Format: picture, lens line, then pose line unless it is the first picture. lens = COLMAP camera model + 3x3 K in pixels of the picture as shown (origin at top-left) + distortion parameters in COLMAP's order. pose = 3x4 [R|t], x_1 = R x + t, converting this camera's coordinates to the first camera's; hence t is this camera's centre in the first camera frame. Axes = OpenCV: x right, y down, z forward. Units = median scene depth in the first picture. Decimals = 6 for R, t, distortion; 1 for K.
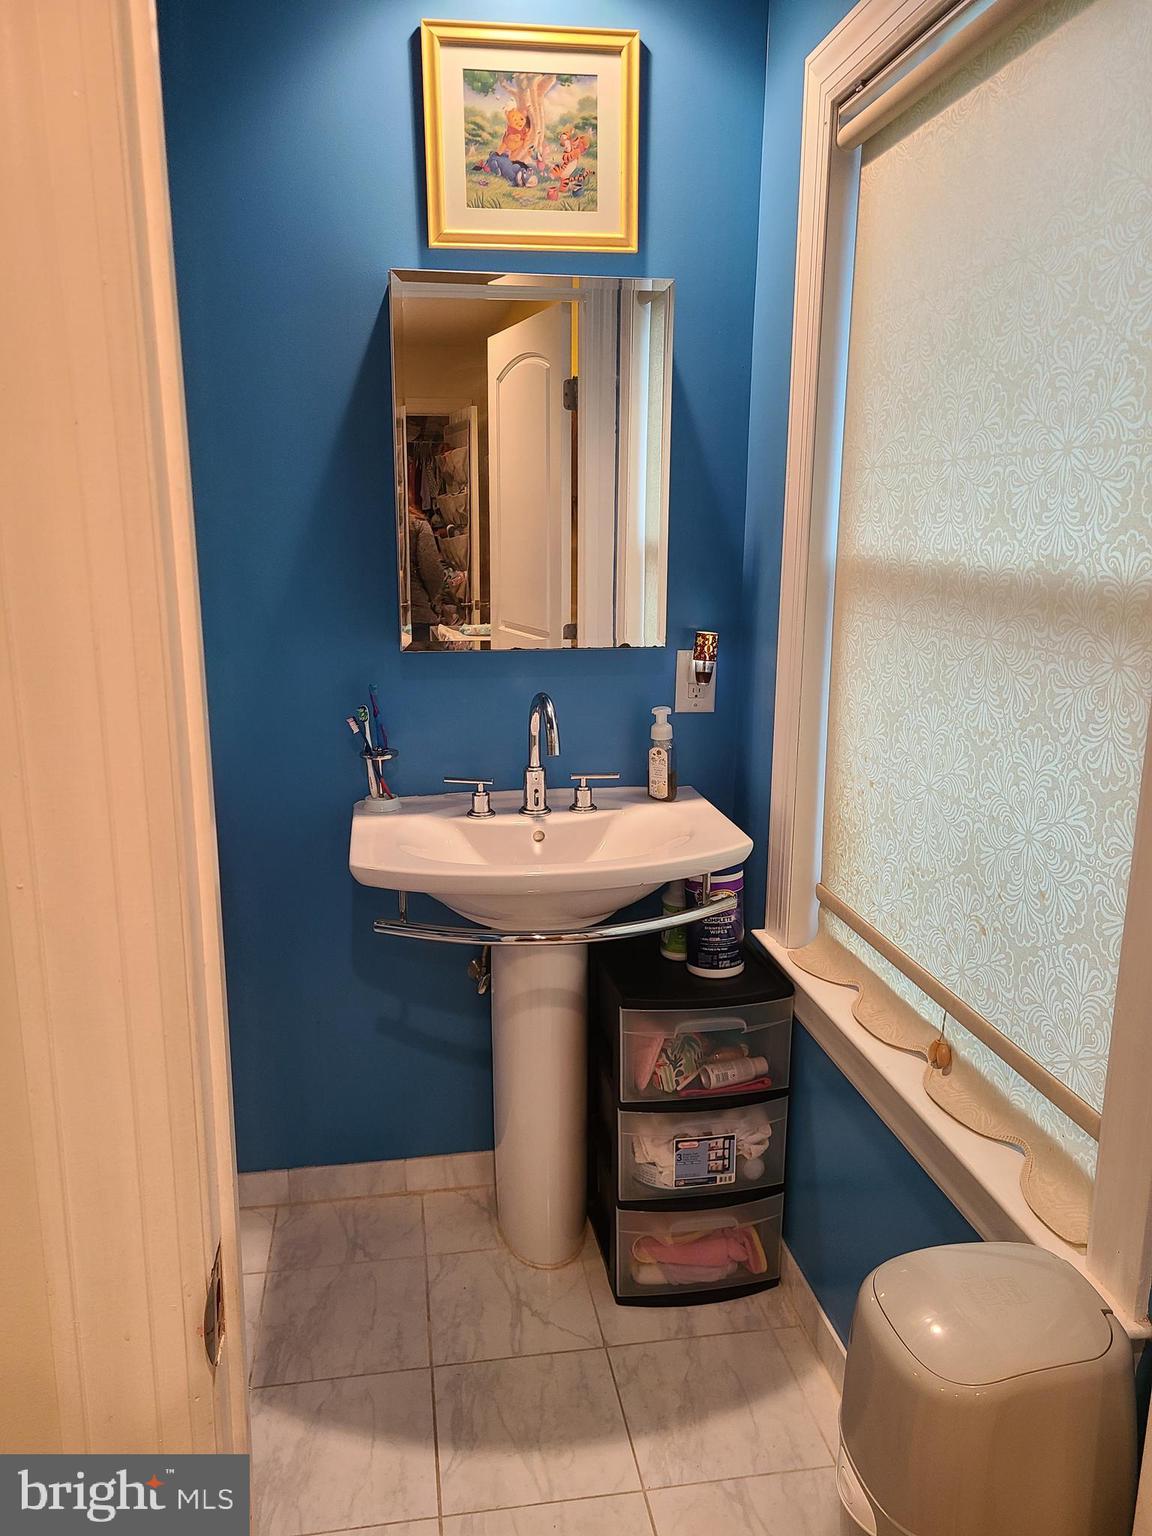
lens RADIAL K [[1149.2, 0, 572.8], [0, 1149.2, 768.0], [0, 0, 1]] dist [0.057215, -0.039861]
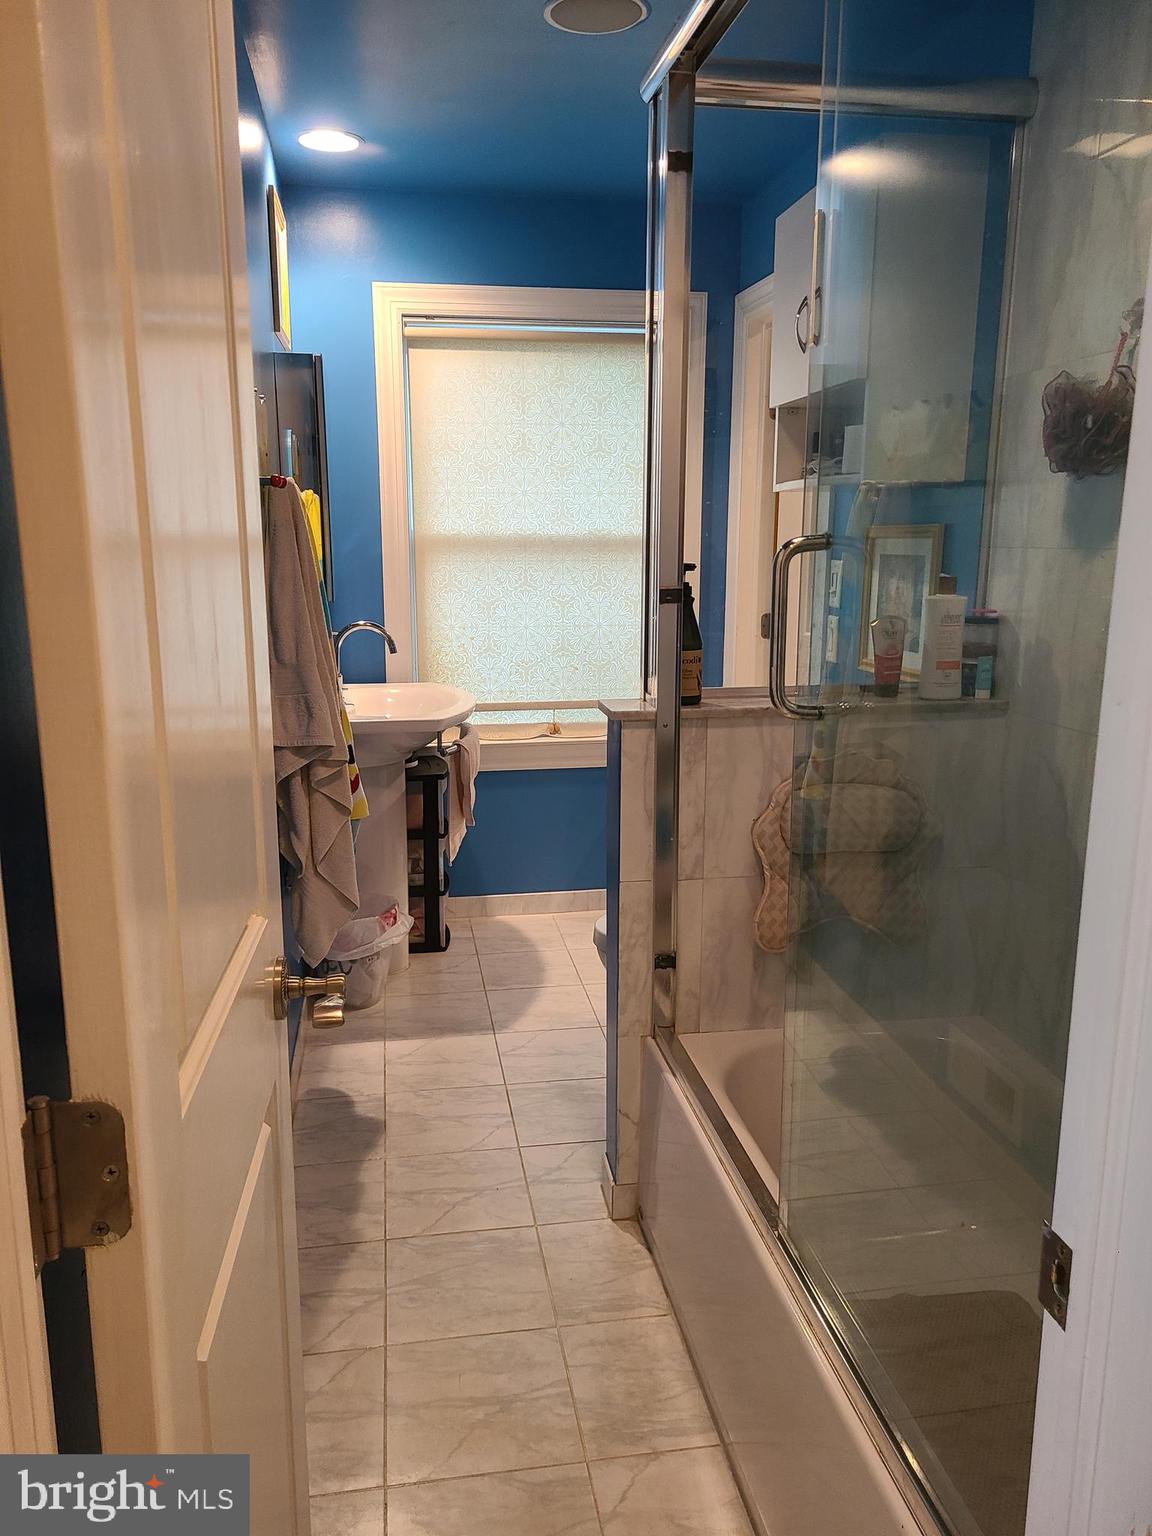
lens RADIAL K [[1149.2, 0, 575.4], [0, 1149.2, 769.1], [0, 0, 1]] dist [0.057215, -0.039861]
pose [[-0.006956, -0.207910, 0.978123, -1.926437], [0.213961, 0.955185, 0.204556, -0.154359], [-0.976817, 0.210703, 0.037841, 0.785028]]
